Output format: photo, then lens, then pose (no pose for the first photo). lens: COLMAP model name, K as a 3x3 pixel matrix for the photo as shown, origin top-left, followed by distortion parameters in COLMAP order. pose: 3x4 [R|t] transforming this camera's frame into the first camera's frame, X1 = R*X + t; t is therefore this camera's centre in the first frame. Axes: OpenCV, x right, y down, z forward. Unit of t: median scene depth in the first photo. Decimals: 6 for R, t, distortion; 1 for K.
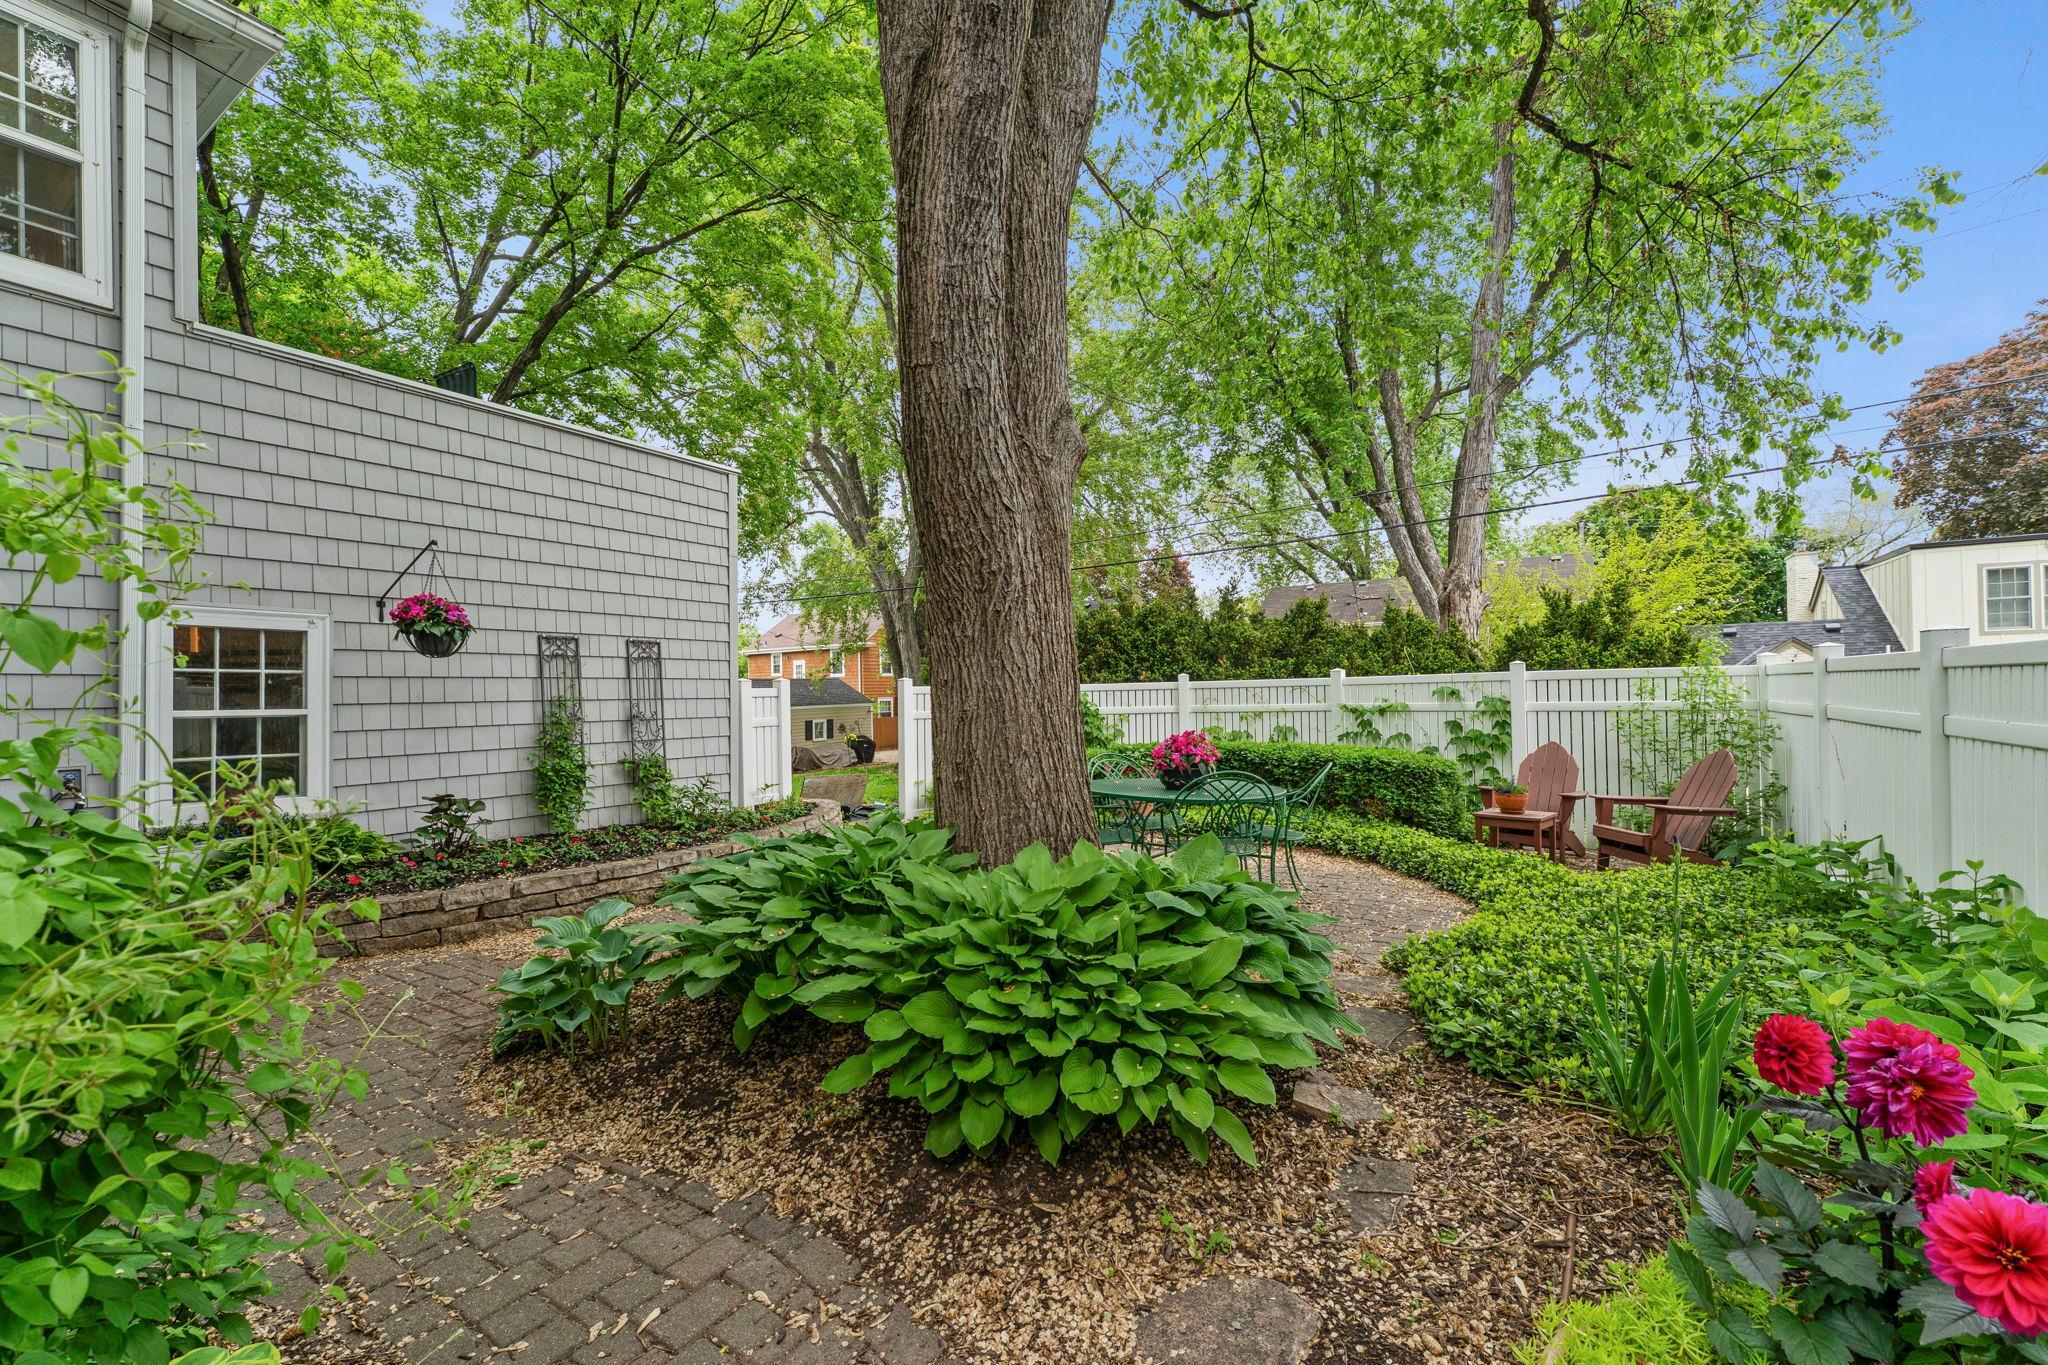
lens RADIAL K [[837.7, 0, 1027.4], [0, 837.7, 690.7], [0, 0, 1]] dist [-0.002458, 0.000915]
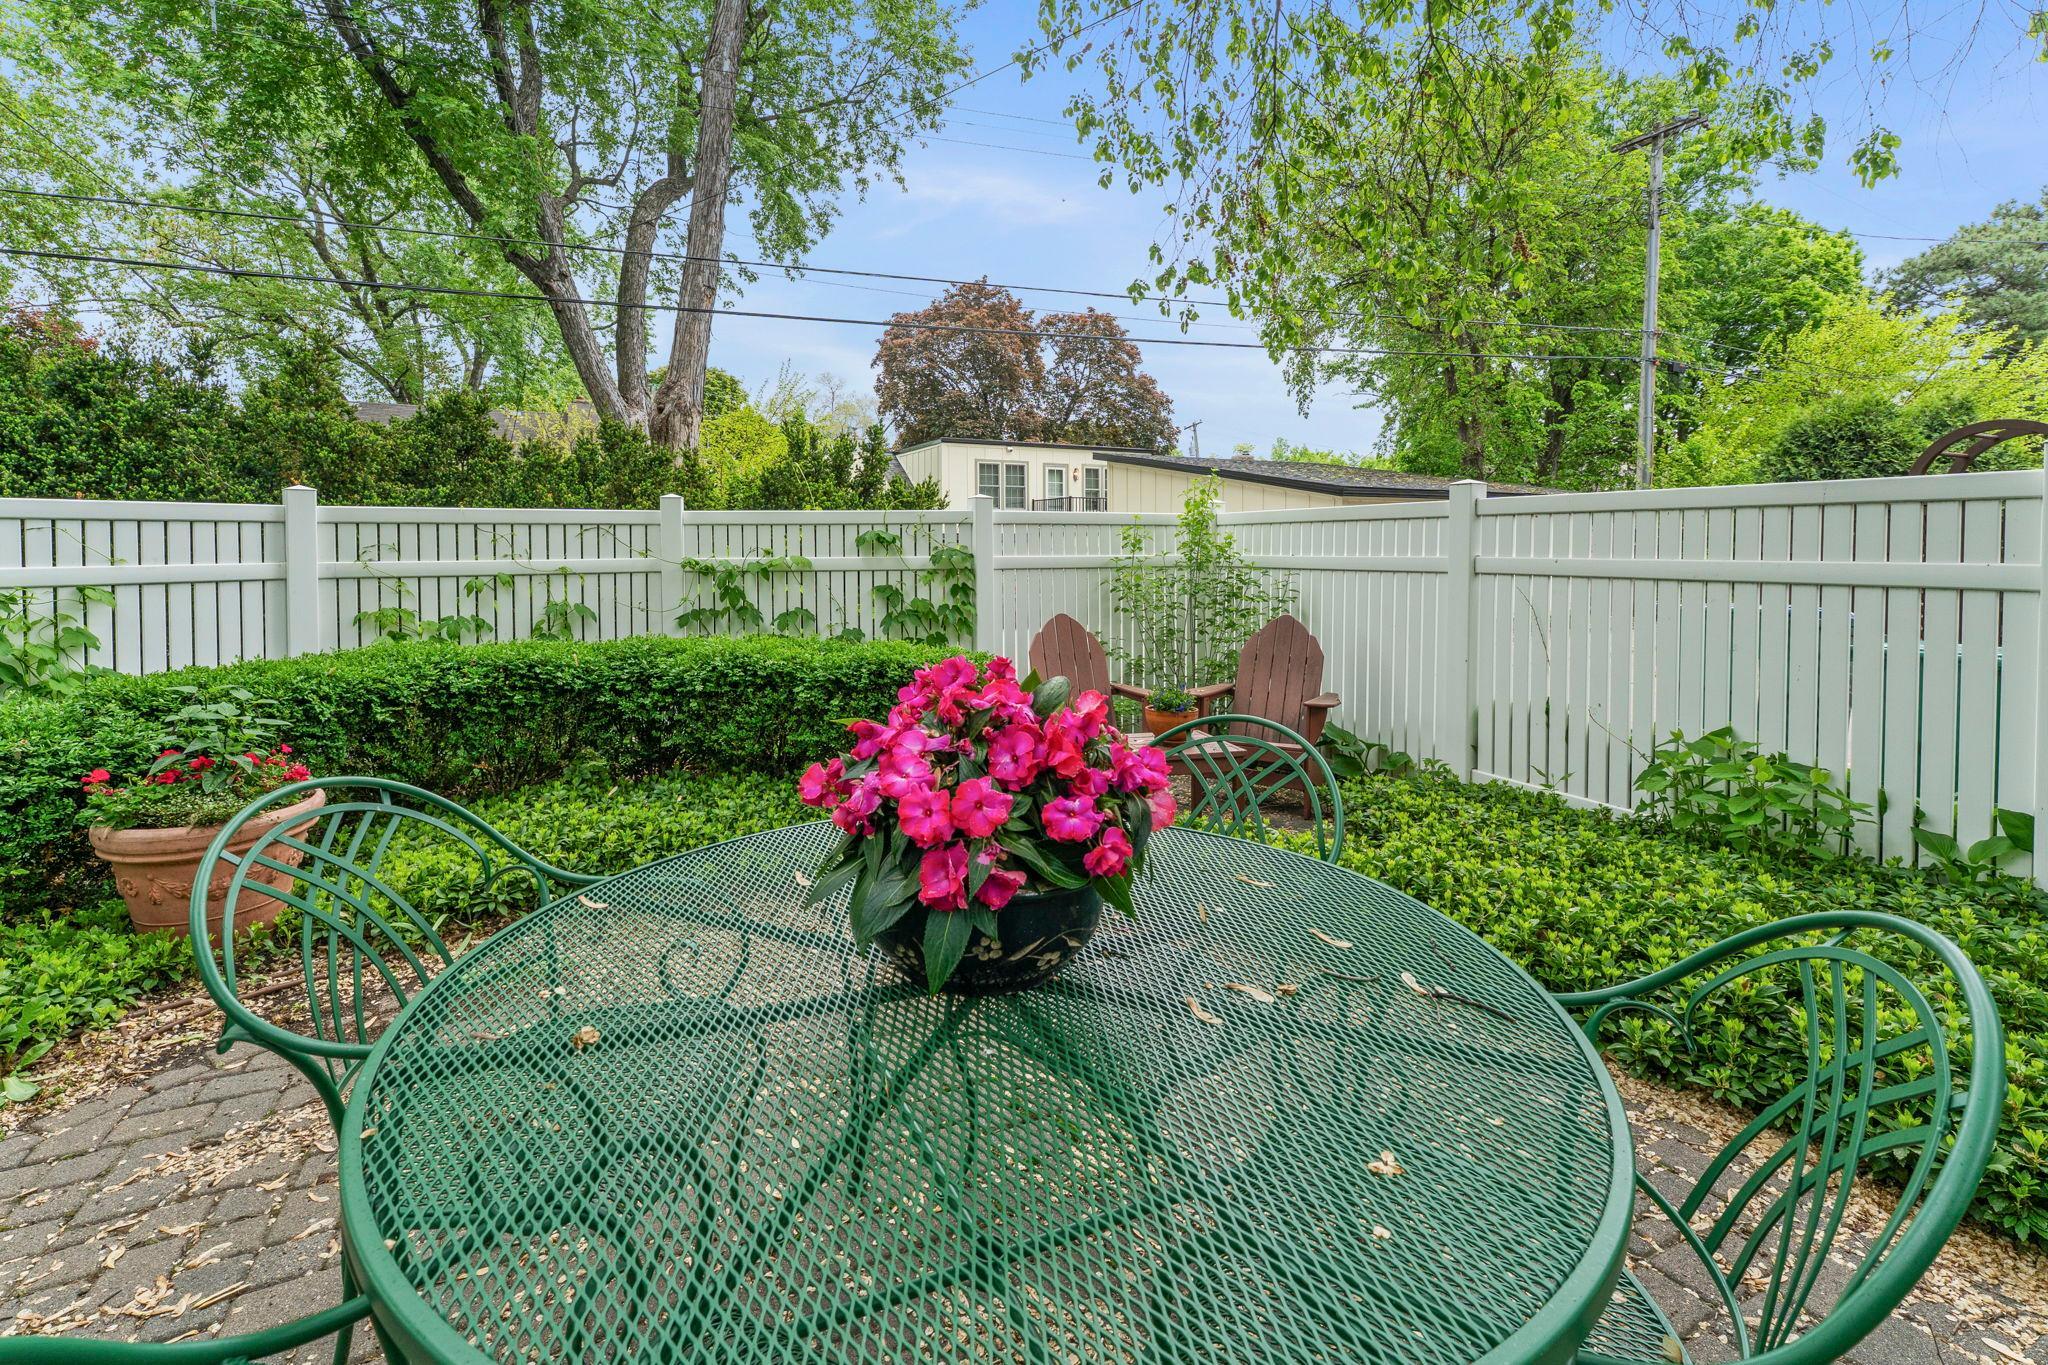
lens RADIAL K [[856.2, 0, 976.5], [0, 856.2, 558.3], [0, 0, 1]] dist [0.002157, -0.000429]
pose [[0.532739, 0.007681, 0.846245, 0.006342], [-0.011738, 0.999930, -0.001687, 0.014437], [-0.846198, -0.009034, 0.532792, 0.566105]]
